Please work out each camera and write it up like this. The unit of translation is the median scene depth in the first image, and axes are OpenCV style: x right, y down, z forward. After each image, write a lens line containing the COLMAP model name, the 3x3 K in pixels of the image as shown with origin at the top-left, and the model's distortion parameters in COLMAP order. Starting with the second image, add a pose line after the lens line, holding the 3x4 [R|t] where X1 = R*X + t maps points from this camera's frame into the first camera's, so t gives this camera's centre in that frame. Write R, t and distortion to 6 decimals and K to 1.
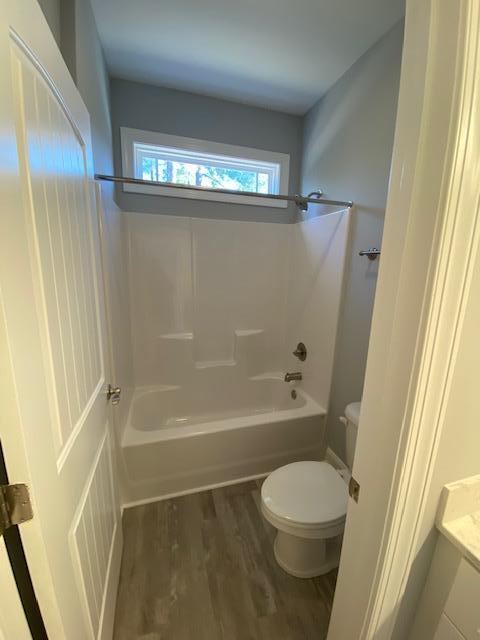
lens RADIAL K [[260.8, 0, 240.5], [0, 260.8, 318.1], [0, 0, 1]] dist [0.001381, -0.009234]
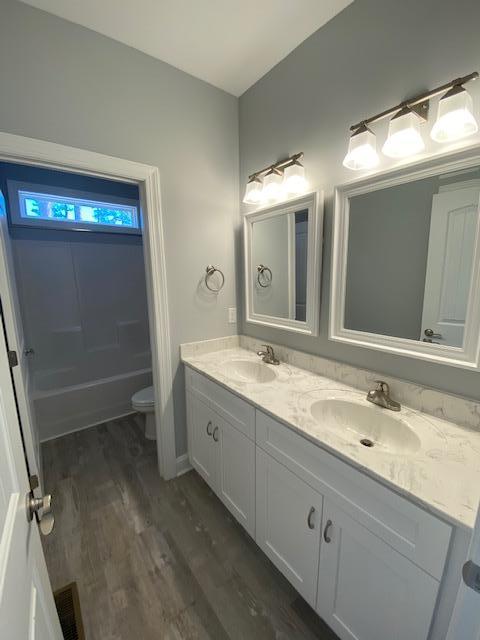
lens RADIAL K [[260.8, 0, 237.6], [0, 260.8, 320.3], [0, 0, 1]] dist [0.001381, -0.009234]
pose [[0.935057, -0.104364, 0.338786, 0.195265], [0.112681, 0.993619, -0.004915, 0.207720], [-0.336111, 0.042770, 0.940851, -0.876588]]
